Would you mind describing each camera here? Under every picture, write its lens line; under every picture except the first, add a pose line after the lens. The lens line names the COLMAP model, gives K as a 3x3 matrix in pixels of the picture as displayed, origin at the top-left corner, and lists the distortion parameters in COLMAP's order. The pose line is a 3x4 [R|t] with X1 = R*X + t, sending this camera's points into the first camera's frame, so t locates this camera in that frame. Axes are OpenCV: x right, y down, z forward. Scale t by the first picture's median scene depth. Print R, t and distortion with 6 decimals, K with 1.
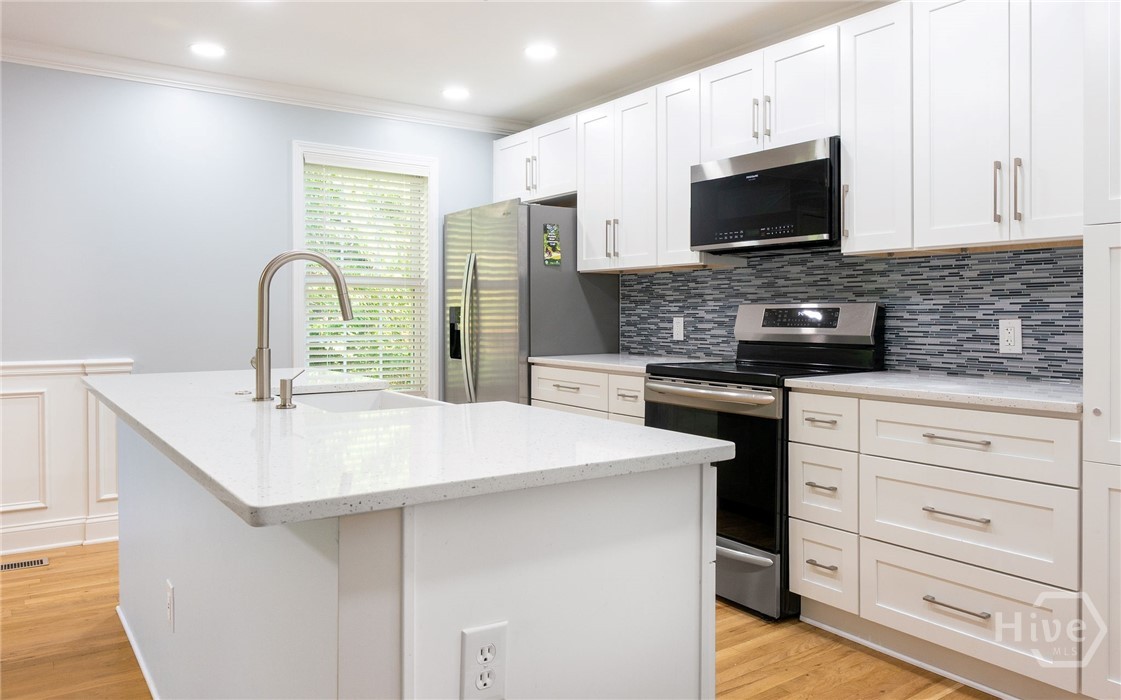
lens RADIAL K [[792.4, 0, 581.8], [0, 792.4, 318.7], [0, 0, 1]] dist [-0.000935, -0.001960]
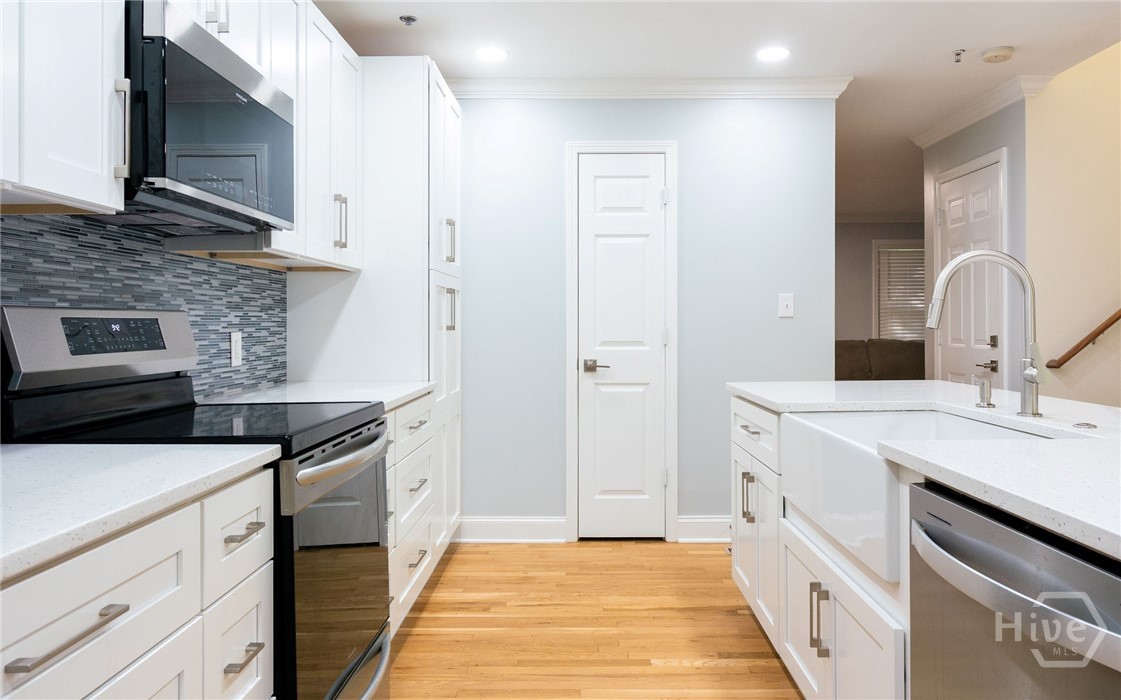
lens RADIAL K [[792.4, 0, 581.8], [0, 792.4, 318.7], [0, 0, 1]] dist [-0.000935, -0.001960]
pose [[-0.807887, 0.008772, 0.589272, -0.349592], [0.010222, 0.999947, -0.000872, -0.009402], [-0.589249, 0.005319, -0.807934, 1.350564]]
